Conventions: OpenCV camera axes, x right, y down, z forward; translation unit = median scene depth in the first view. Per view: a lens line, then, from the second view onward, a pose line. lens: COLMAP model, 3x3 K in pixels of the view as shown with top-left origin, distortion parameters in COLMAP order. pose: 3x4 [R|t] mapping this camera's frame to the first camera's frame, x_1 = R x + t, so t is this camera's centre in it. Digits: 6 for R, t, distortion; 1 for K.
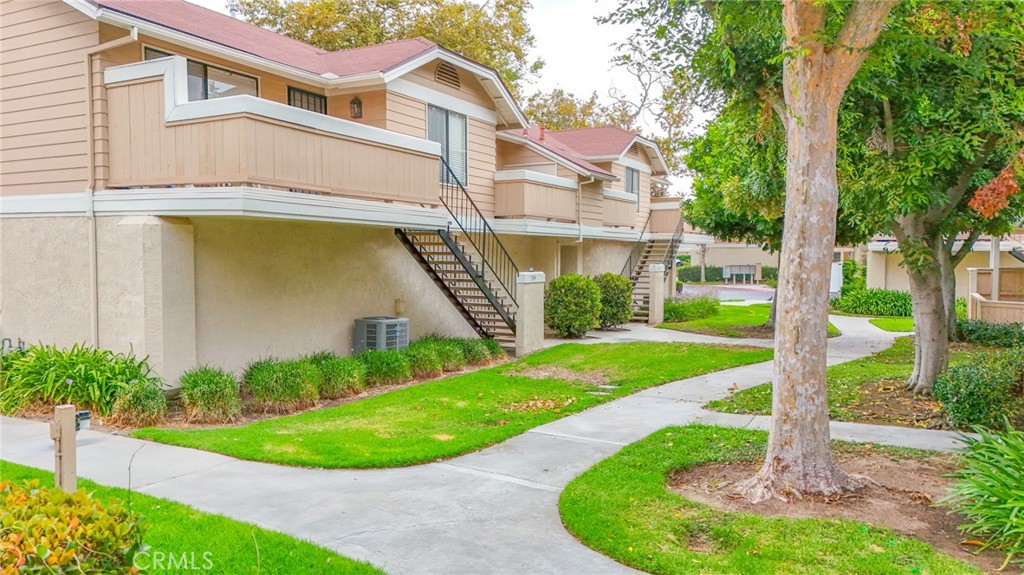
lens RADIAL K [[753.7, 0, 511.5], [0, 753.7, 285.5], [0, 0, 1]] dist [0.074933, -0.062823]
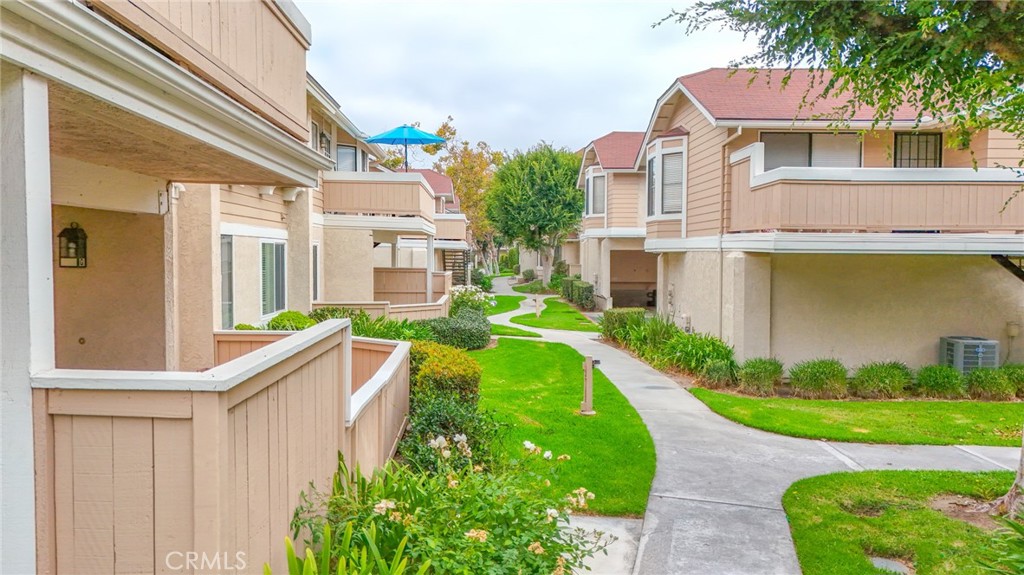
lens RADIAL K [[738.8, 0, 507.6], [0, 738.8, 288.8], [0, 0, 1]] dist [0.086911, -0.101869]
pose [[0.506055, 0.037659, -0.861679, 0.586517], [-0.036955, 0.999076, 0.021961, -0.036449], [0.861709, 0.020730, 0.506979, -0.132124]]
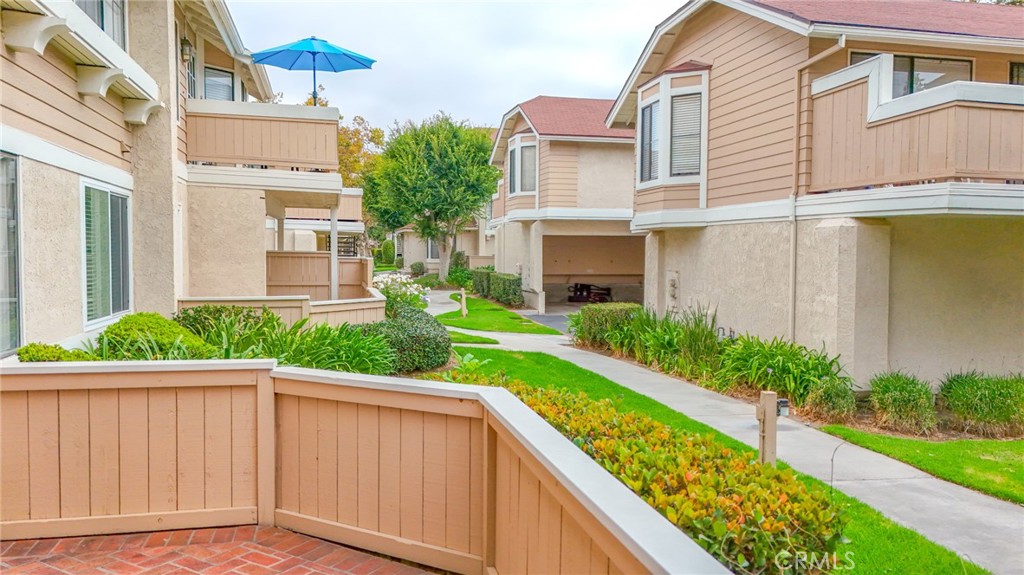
lens RADIAL K [[753.7, 0, 511.5], [0, 753.7, 285.5], [0, 0, 1]] dist [0.074933, -0.062823]
pose [[0.660774, 0.033252, -0.749848, -0.003467], [-0.034670, 0.999304, 0.013763, 0.000252], [0.749783, 0.016903, 0.661467, -0.006202]]
